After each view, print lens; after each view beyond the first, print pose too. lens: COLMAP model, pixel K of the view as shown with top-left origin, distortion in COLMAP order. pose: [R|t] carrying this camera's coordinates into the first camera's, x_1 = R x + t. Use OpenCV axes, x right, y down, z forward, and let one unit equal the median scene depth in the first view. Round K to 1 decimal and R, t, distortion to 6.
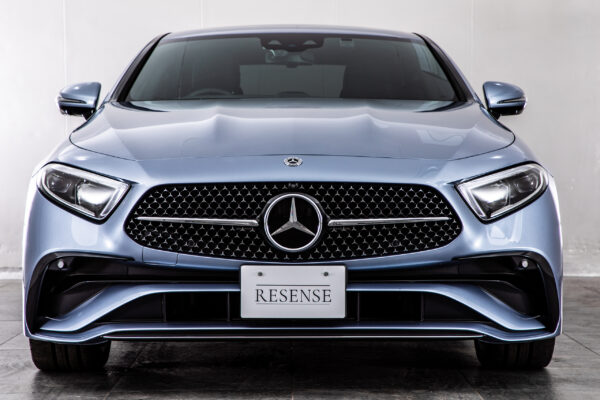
lens RADIAL K [[1746.4, 0, 300.0], [0, 1746.4, 199.5], [0, 0, 1]] dist [0.402080, 0.000000]
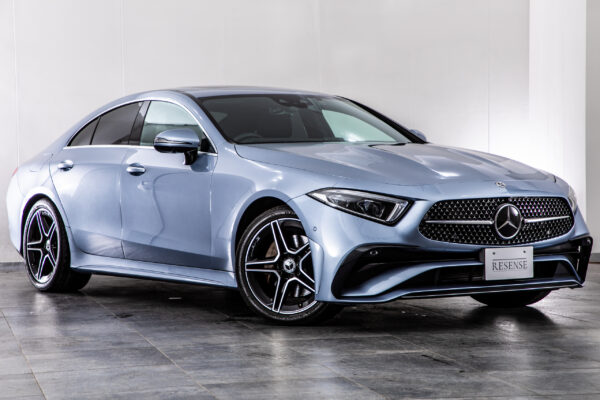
lens RADIAL K [[1746.4, 0, 300.4], [0, 1746.4, 201.0], [0, 0, 1]] dist [0.402080, 0.000000]
pose [[0.815268, -0.023311, 0.578614, -1.127734], [0.027062, 0.999631, 0.002143, -0.015140], [-0.578451, 0.013912, 0.815598, -0.248711]]
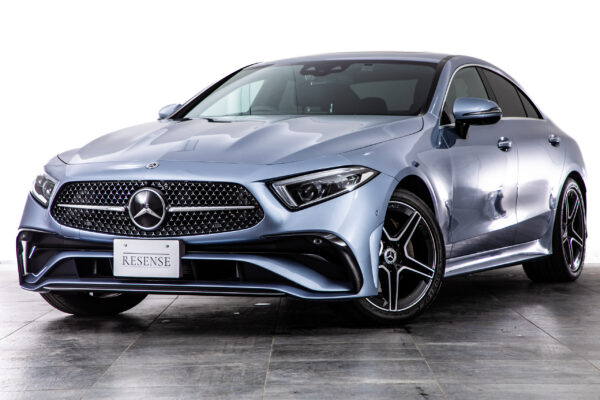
lens RADIAL K [[1893.8, 0, 297.7], [0, 1893.8, 199.8], [0, 0, 1]] dist [0.228259, 0.000000]
pose [[0.916488, 0.008946, -0.399963, 0.714214], [-0.007385, 0.999958, 0.005444, -0.003418], [0.399995, -0.002036, 0.916515, -0.347829]]
